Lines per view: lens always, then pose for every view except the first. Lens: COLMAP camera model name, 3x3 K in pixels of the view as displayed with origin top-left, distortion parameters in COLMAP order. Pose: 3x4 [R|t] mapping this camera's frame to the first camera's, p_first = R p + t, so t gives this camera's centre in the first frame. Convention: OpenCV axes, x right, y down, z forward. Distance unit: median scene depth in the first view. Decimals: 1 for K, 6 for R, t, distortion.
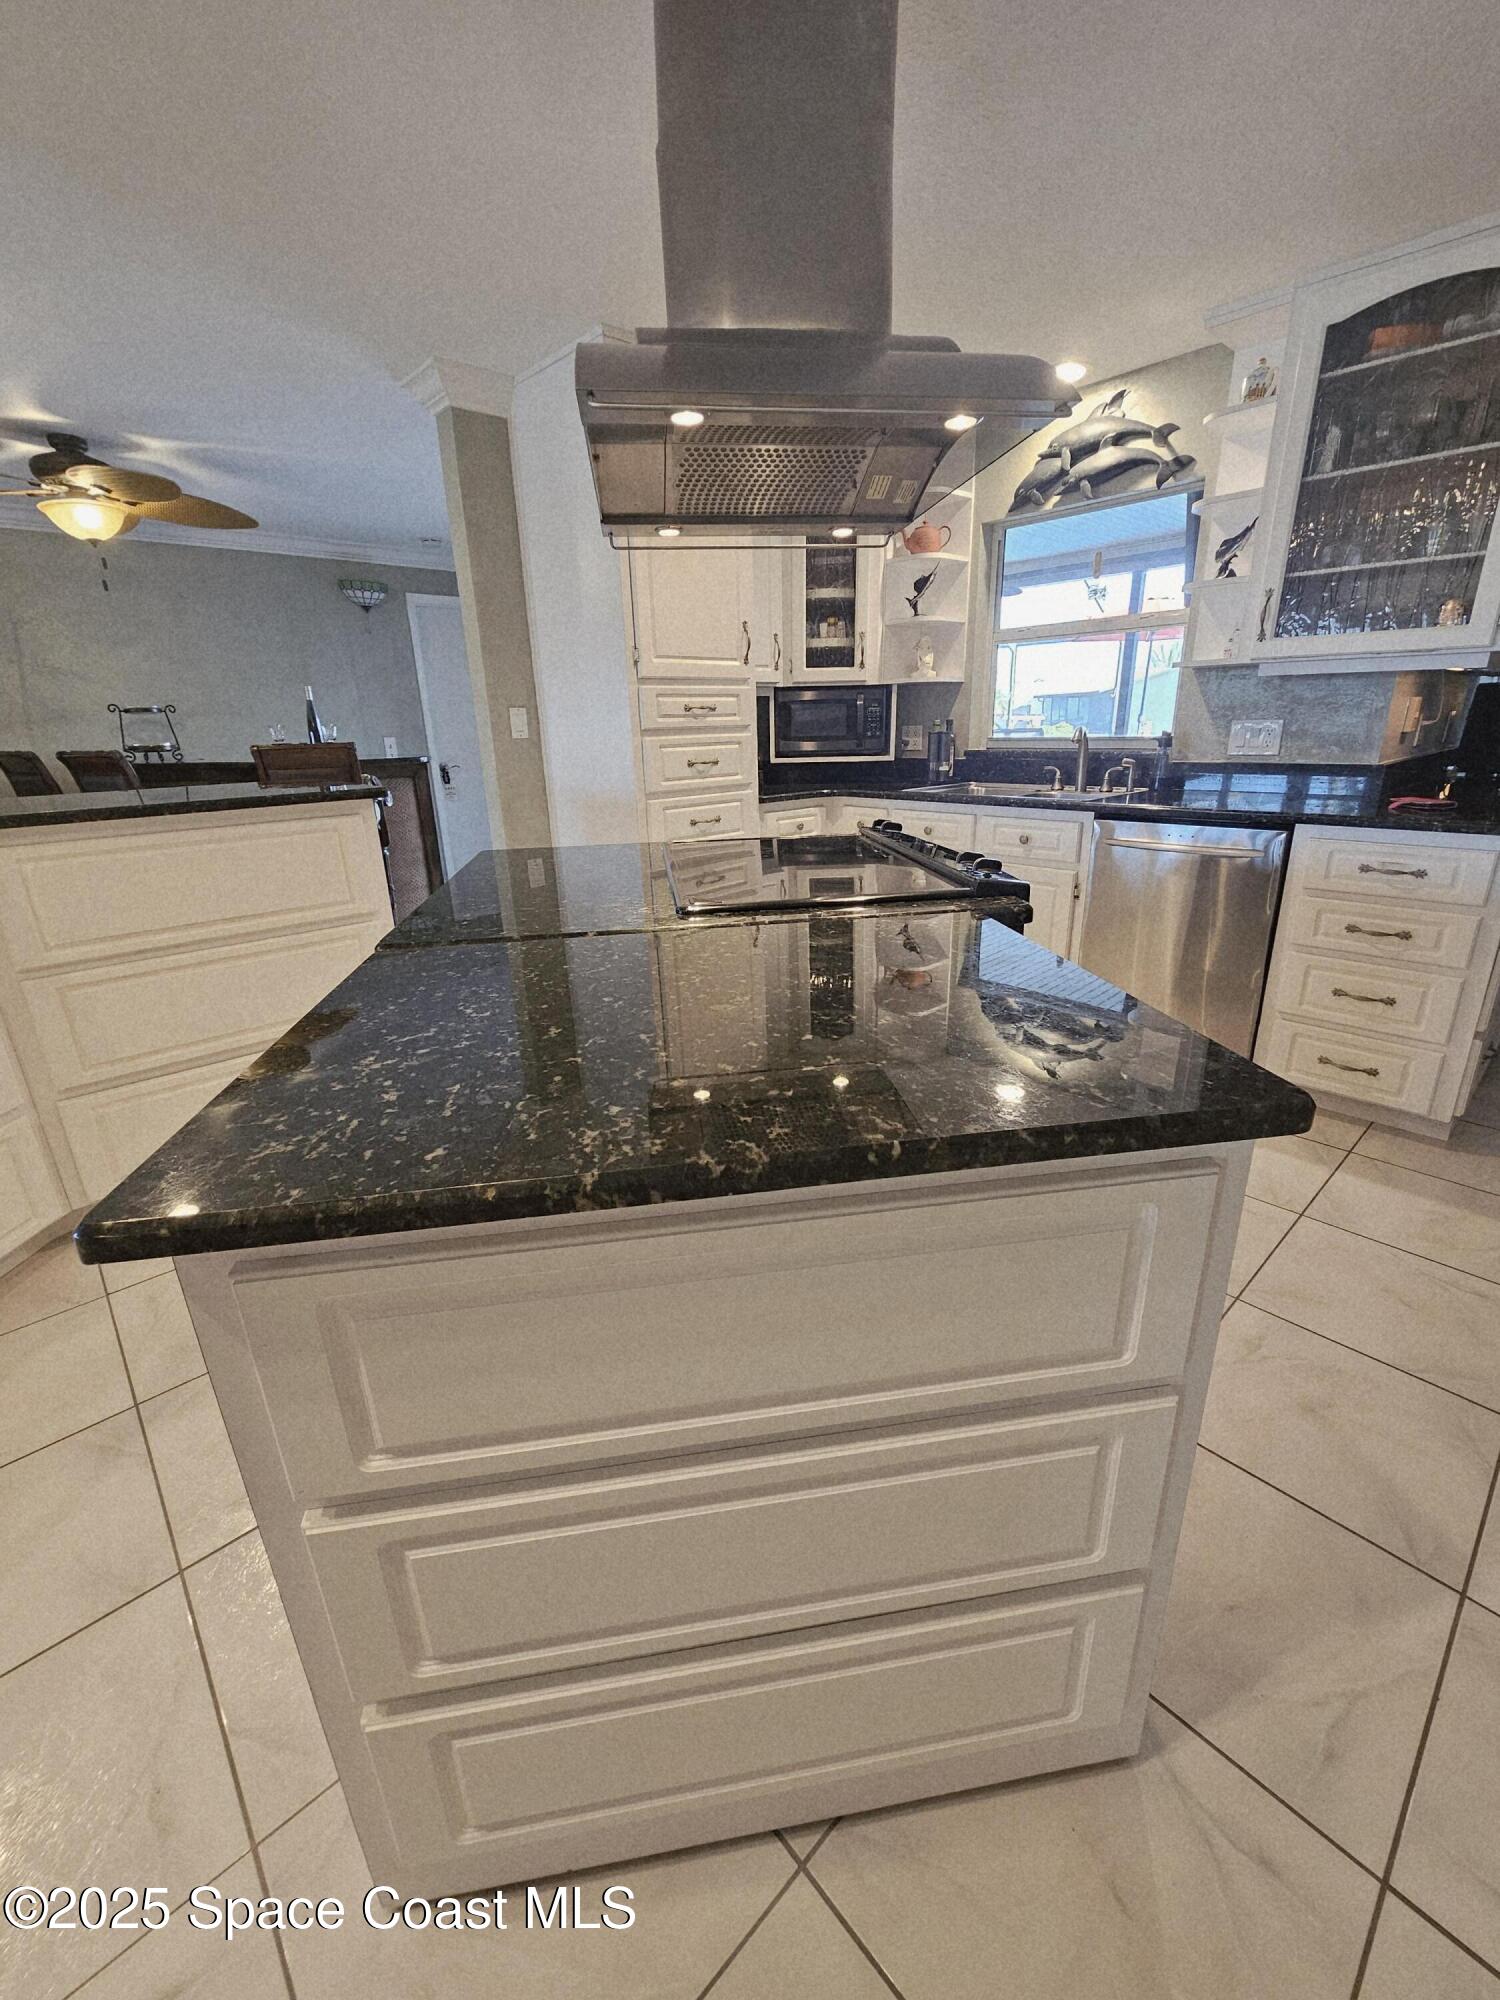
lens RADIAL K [[823.7, 0, 754.6], [0, 823.7, 1004.8], [0, 0, 1]] dist [-0.001040, 0.000148]
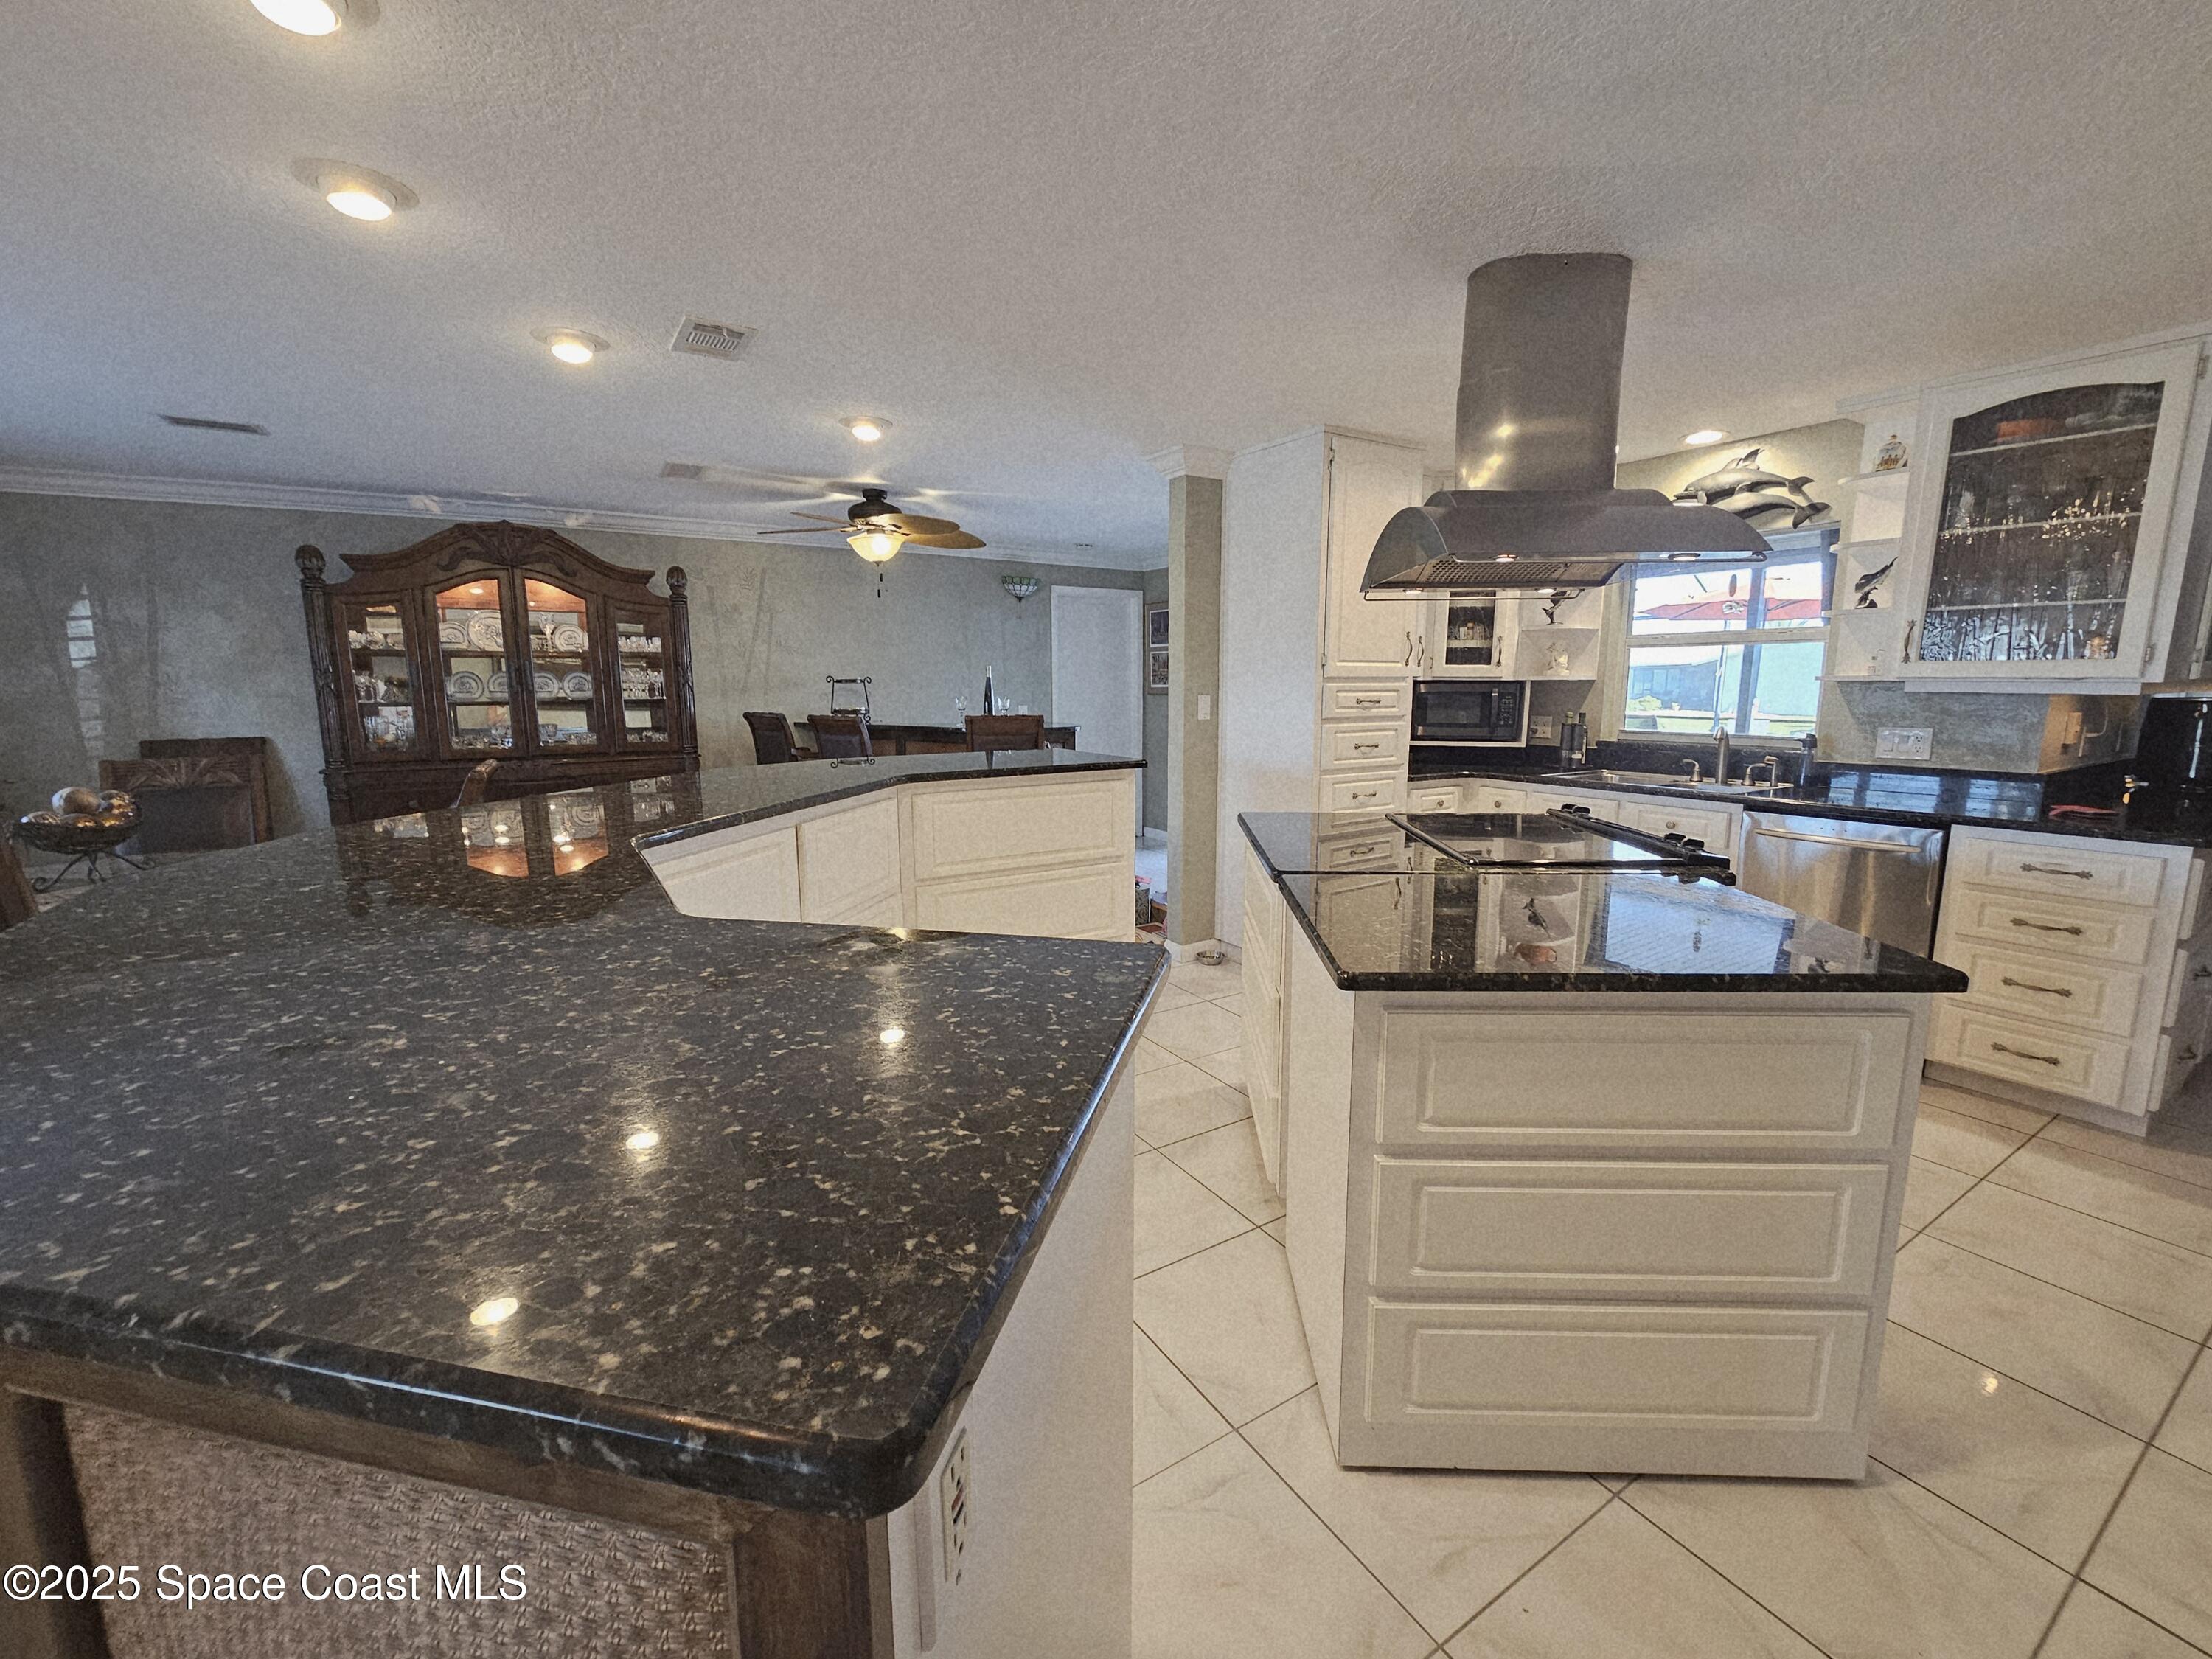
lens RADIAL K [[911.0, 0, 1110.4], [0, 911.0, 829.1], [0, 0, 1]] dist [-0.001040, 0.000148]
pose [[0.982867, 0.052840, -0.176579, -0.193528], [-0.082166, 0.983174, -0.163146, 0.064292], [0.164987, 0.174860, 0.970672, -0.302508]]
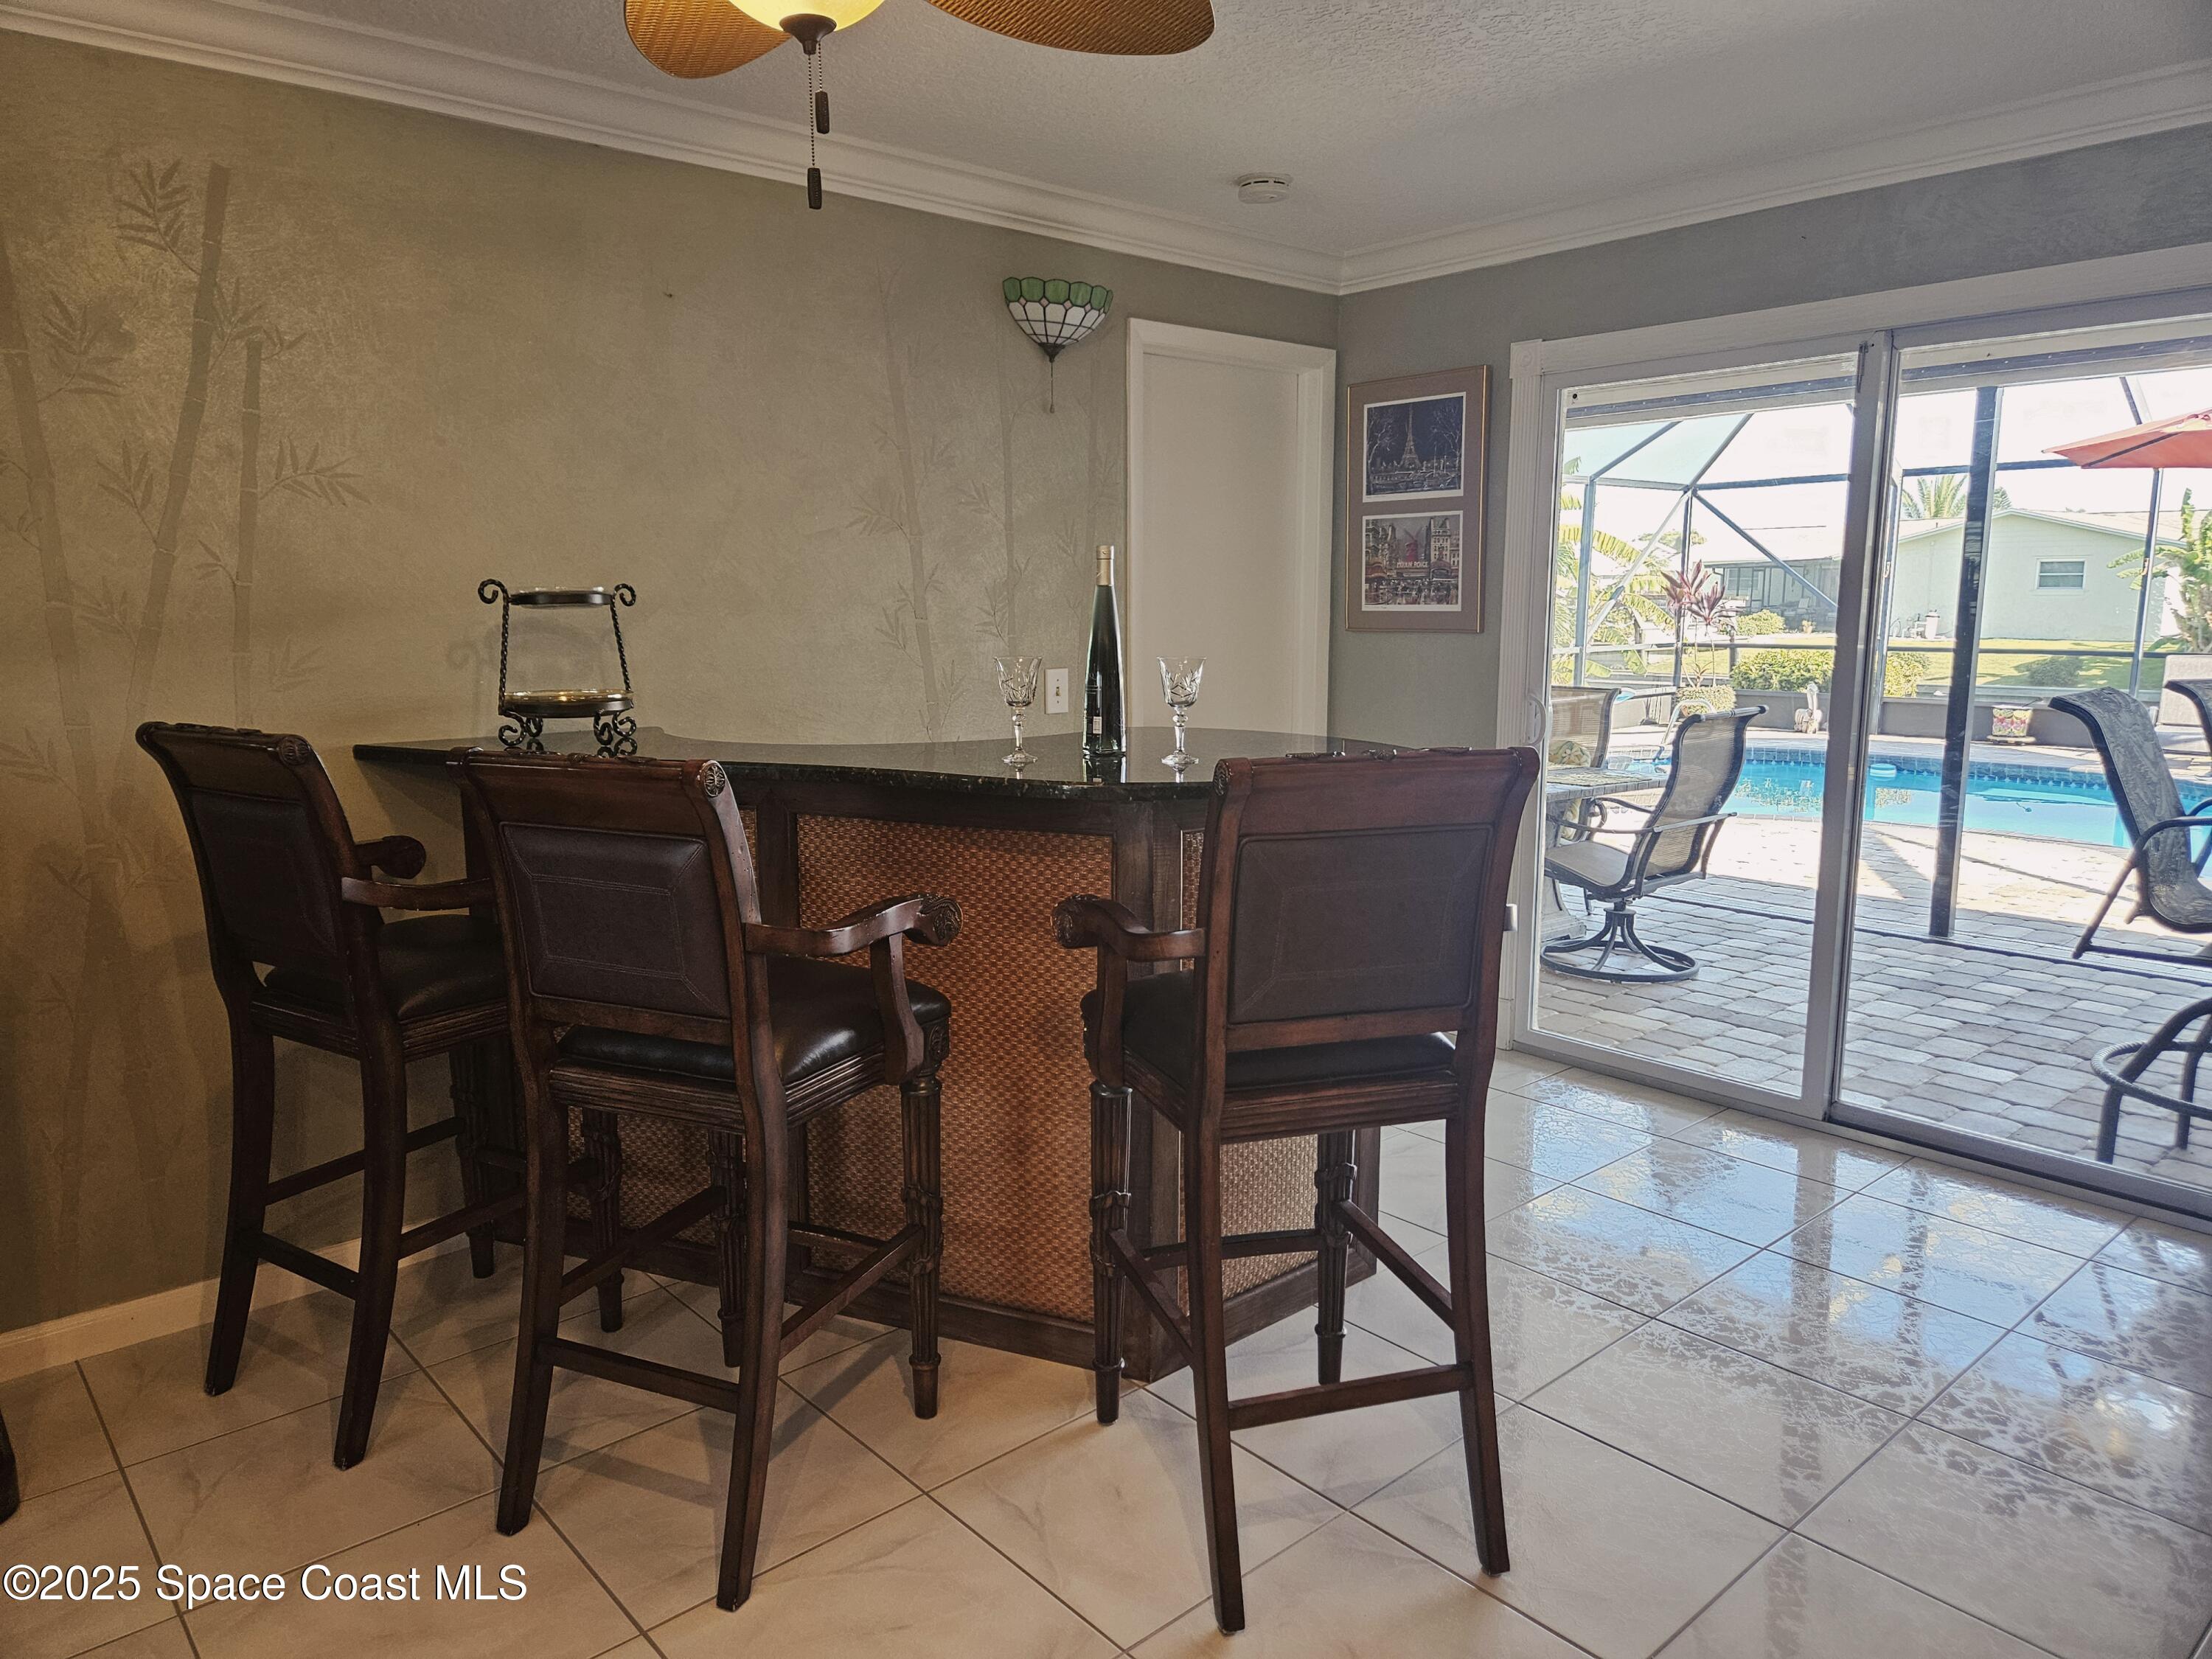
lens RADIAL K [[1473.7, 0, 1080.7], [0, 1473.7, 811.9], [0, 0, 1]] dist [0.063485, -0.023393]
pose [[0.999101, 0.026896, -0.032771, -0.799108], [-0.032463, 0.982512, -0.183348, -0.259313], [0.027267, 0.184247, 0.982502, 0.655854]]
